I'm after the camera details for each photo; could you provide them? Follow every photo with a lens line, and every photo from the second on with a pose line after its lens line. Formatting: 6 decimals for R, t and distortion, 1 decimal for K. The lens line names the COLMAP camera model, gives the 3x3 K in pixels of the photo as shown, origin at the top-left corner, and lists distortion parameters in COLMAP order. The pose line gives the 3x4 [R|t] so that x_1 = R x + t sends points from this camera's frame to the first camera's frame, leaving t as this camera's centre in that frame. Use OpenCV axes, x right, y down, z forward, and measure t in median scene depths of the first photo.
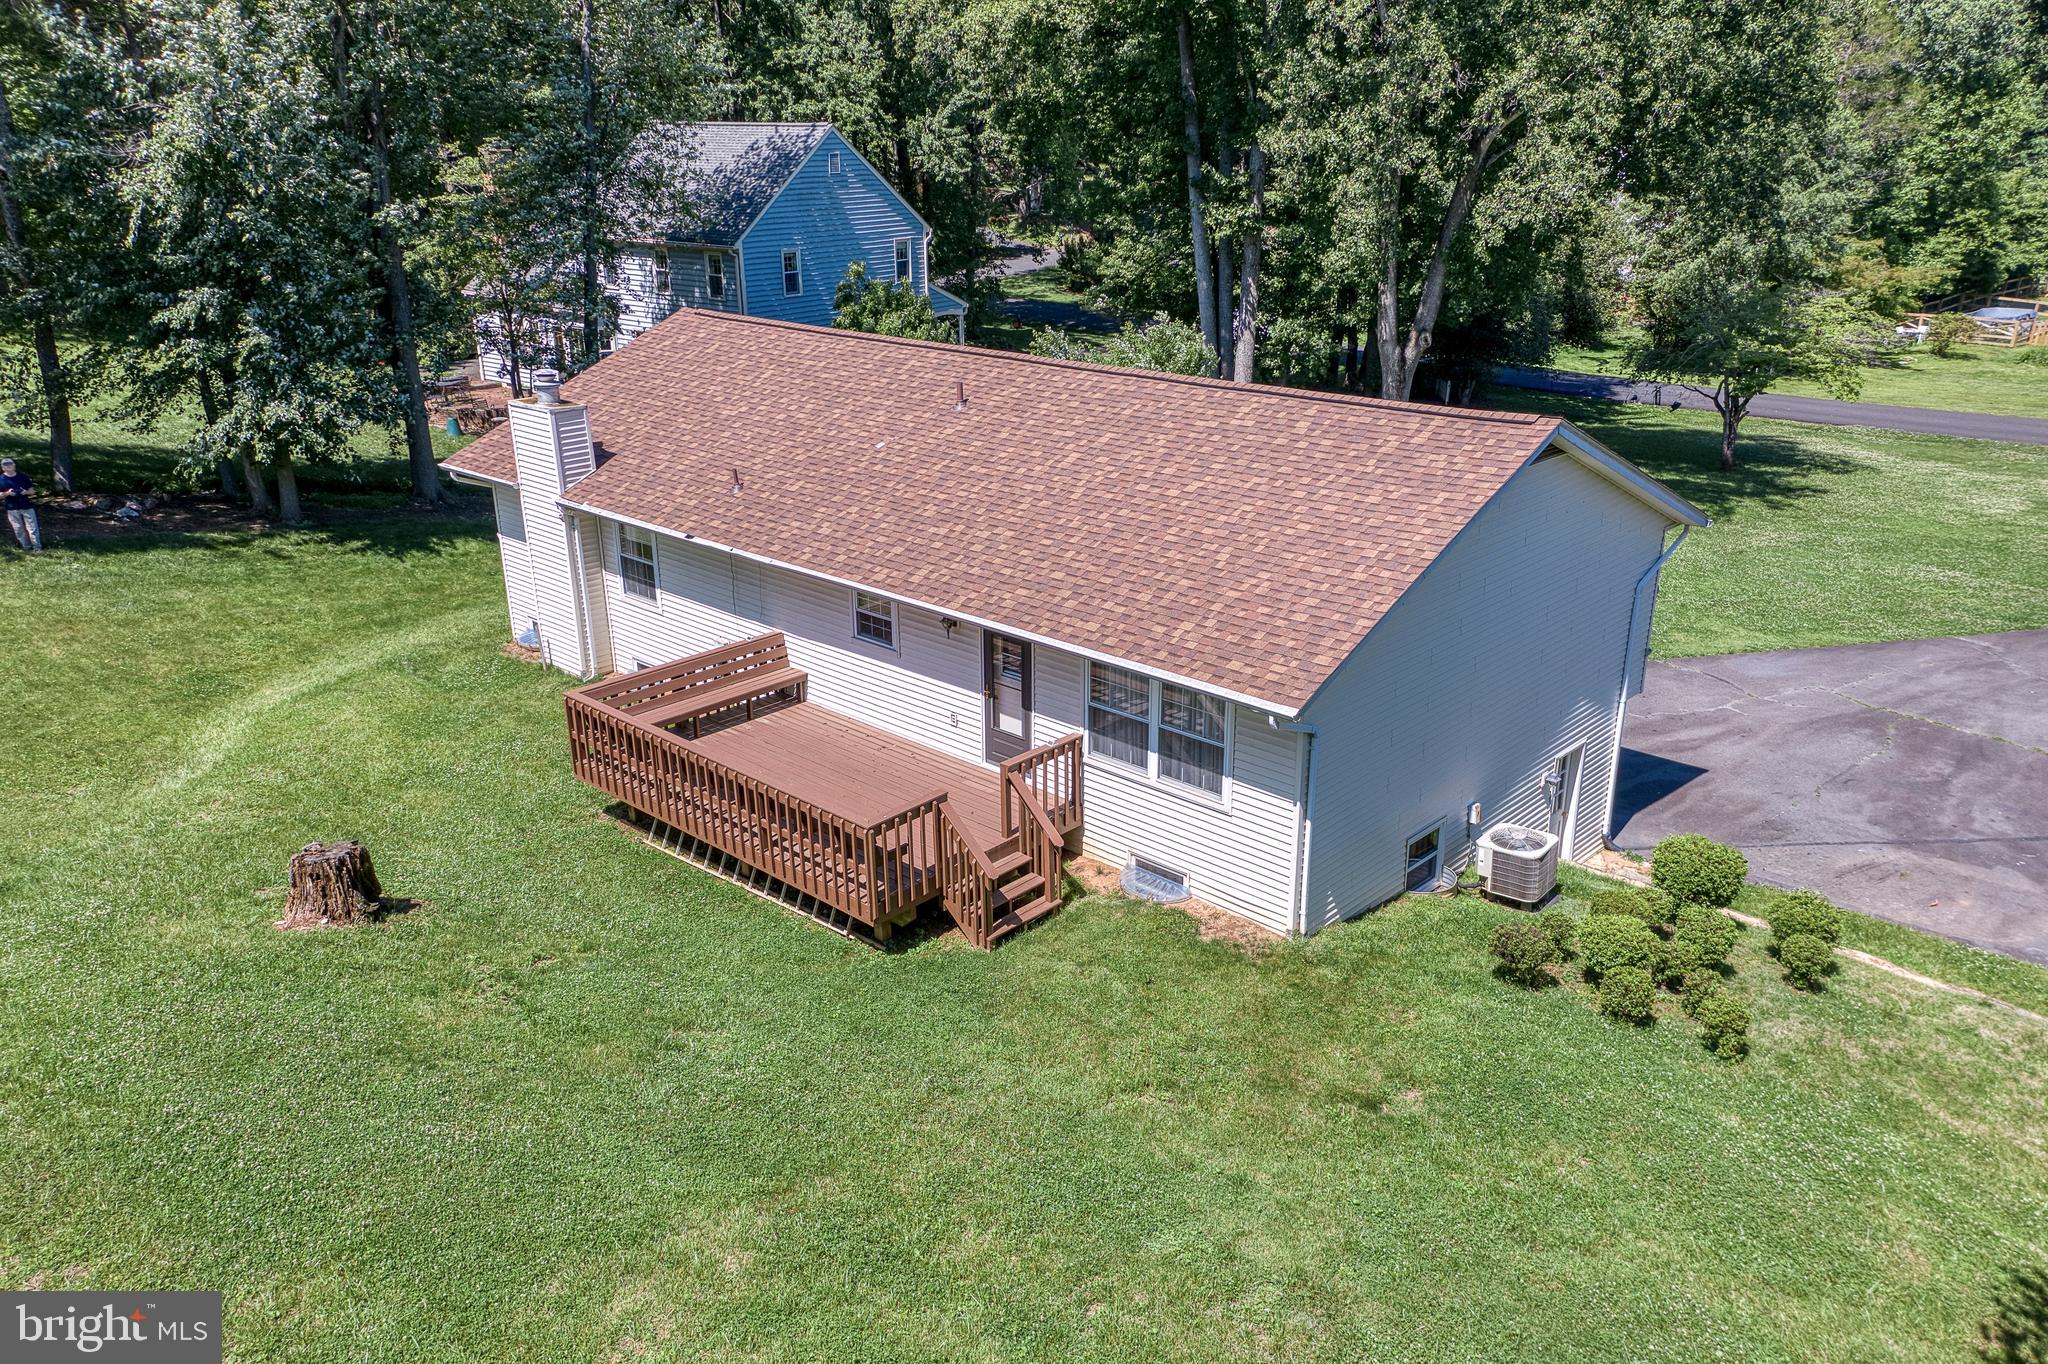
lens RADIAL K [[1548.2, 0, 1024.0], [0, 1548.2, 682.0], [0, 0, 1]] dist [0.149394, -0.003395]
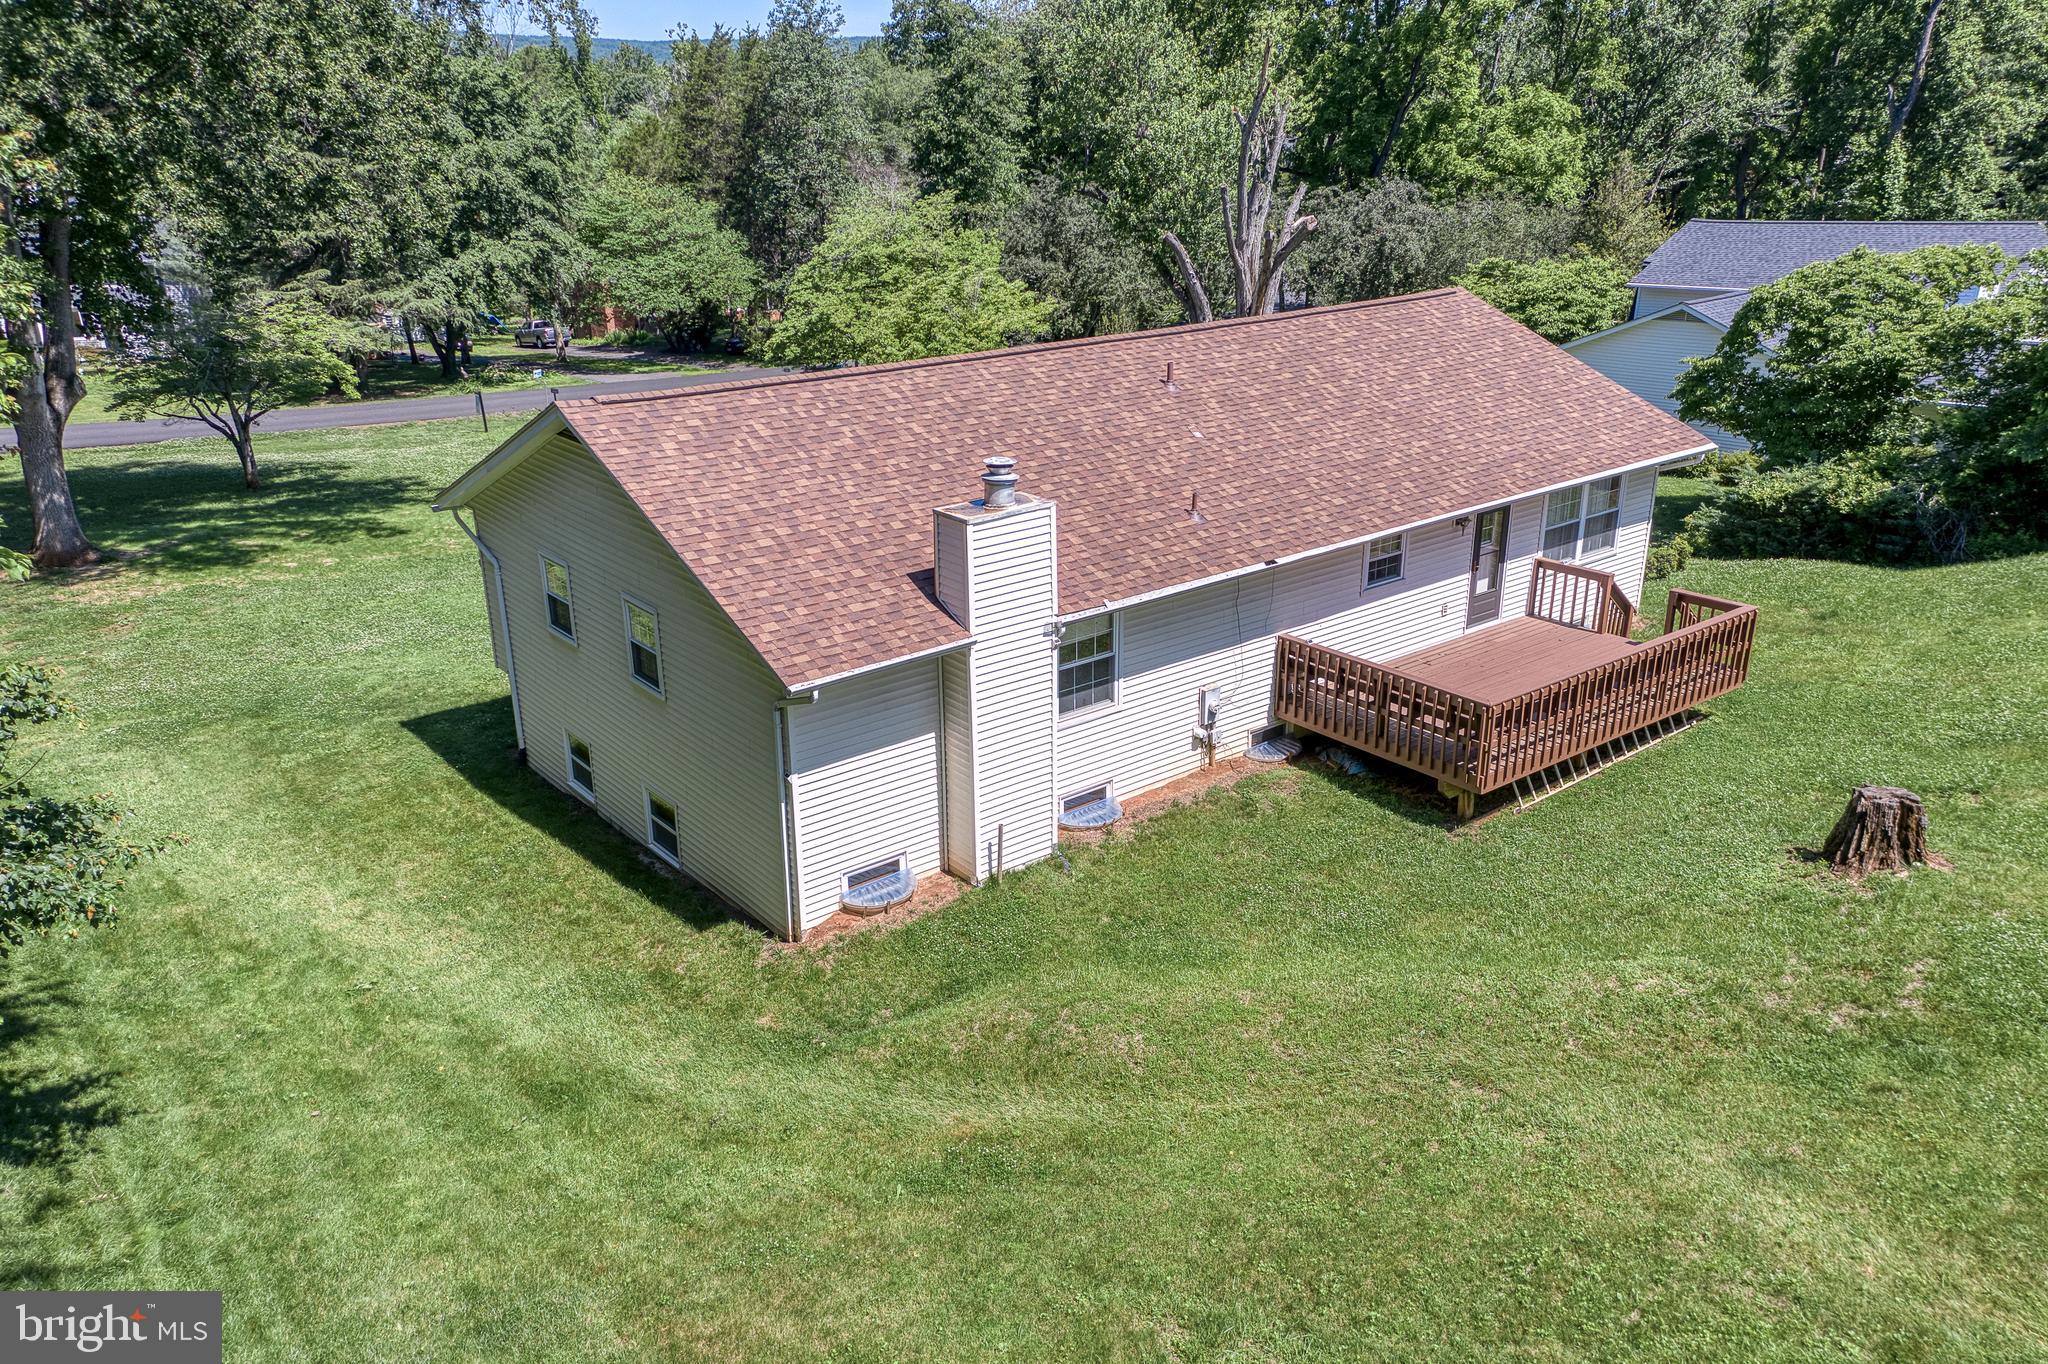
lens RADIAL K [[1548.2, 0, 1024.0], [0, 1548.2, 682.0], [0, 0, 1]] dist [0.149394, -0.003395]
pose [[0.136412, -0.336721, 0.931671, -1.208953], [0.351831, 0.895620, 0.272178, -0.360254], [-0.926071, 0.290662, 0.240642, 1.041129]]
